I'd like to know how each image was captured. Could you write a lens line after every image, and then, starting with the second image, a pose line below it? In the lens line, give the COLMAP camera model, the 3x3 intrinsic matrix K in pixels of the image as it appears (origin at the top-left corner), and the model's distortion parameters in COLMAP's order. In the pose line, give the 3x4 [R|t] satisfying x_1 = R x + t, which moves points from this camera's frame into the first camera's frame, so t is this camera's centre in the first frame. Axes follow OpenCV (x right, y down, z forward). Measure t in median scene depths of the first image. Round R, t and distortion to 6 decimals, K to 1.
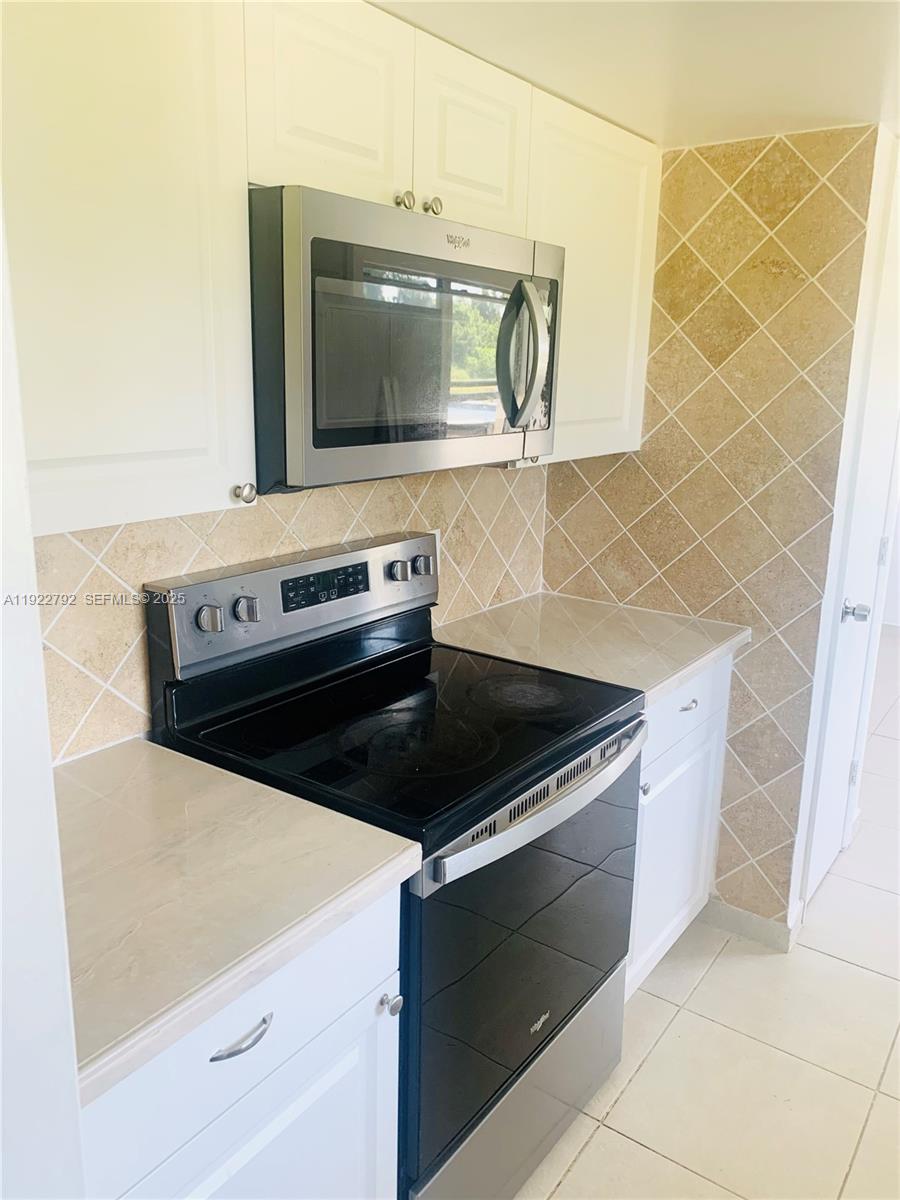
lens RADIAL K [[913.1, 0, 448.3], [0, 913.1, 596.5], [0, 0, 1]] dist [0.012635, -0.016442]
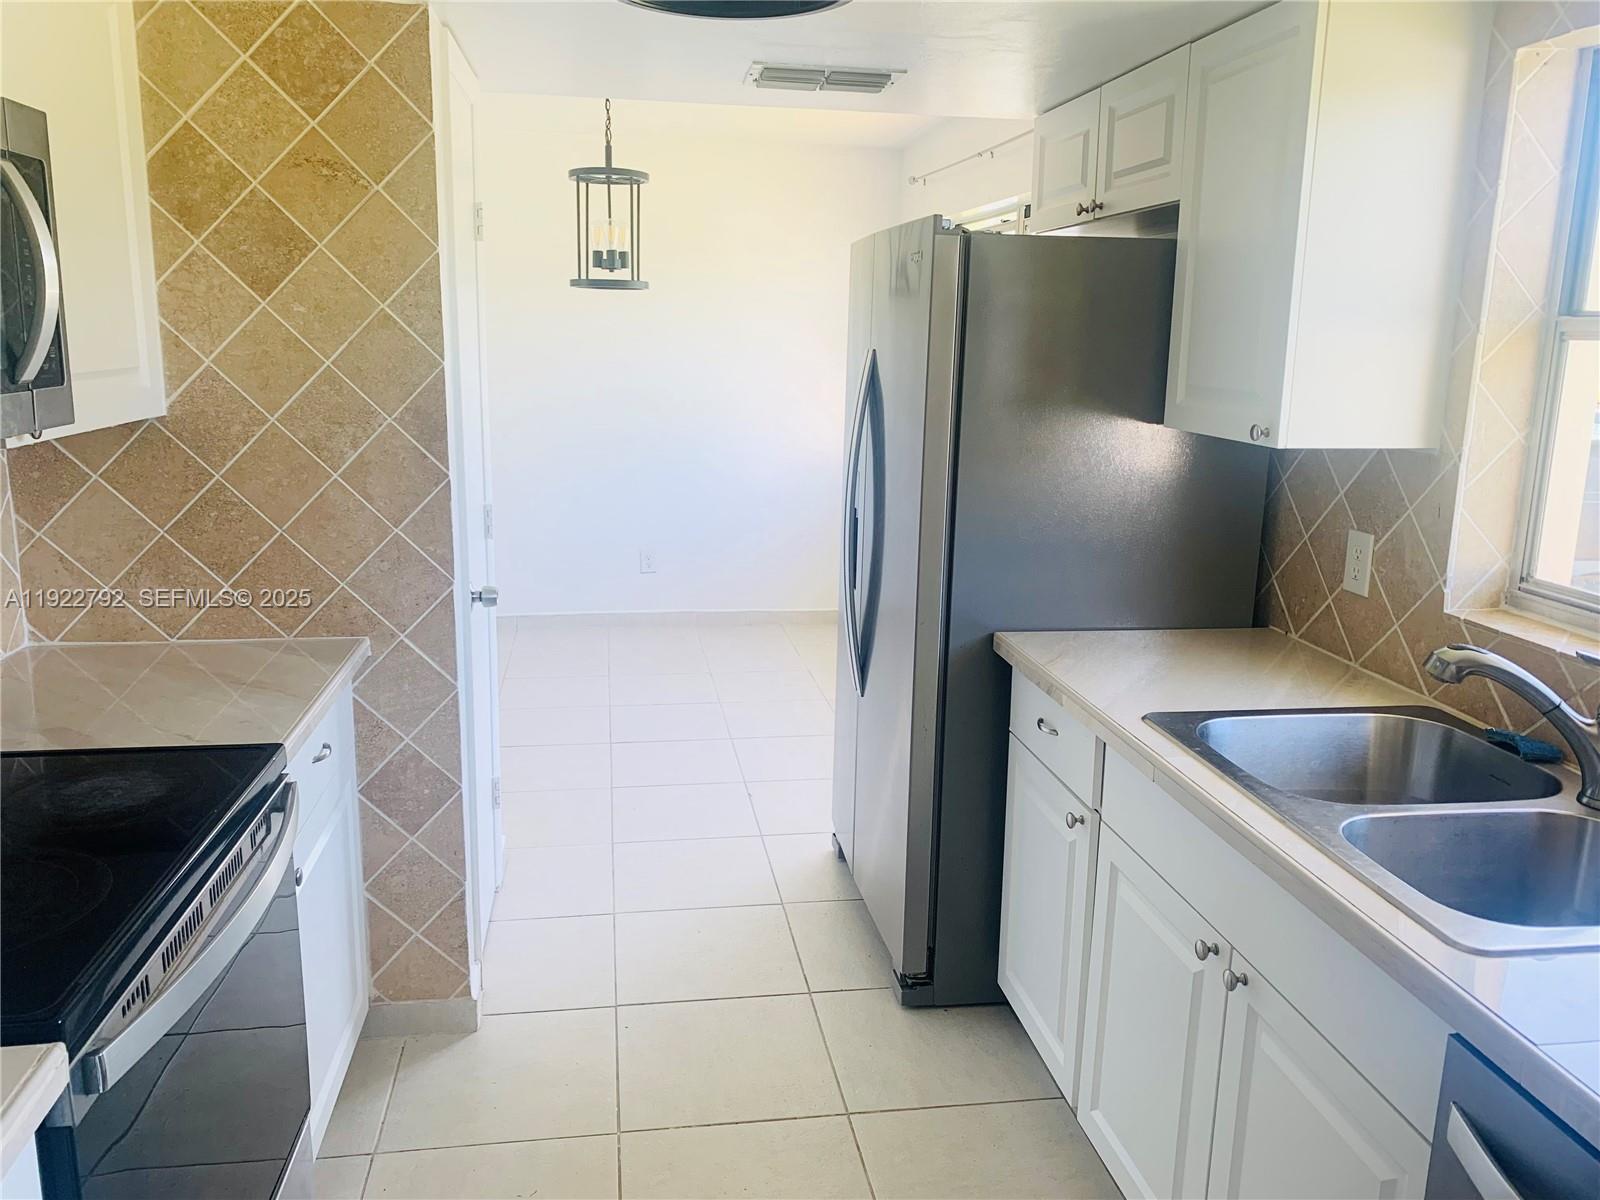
lens RADIAL K [[1217.5, 0, 793.8], [0, 1217.5, 600.7], [0, 0, 1]] dist [0.012635, -0.016442]
pose [[0.706794, -0.159788, 0.689138, -0.122173], [0.165212, 0.984502, 0.058829, 0.002729], [-0.687857, 0.072274, 0.722239, 0.014061]]
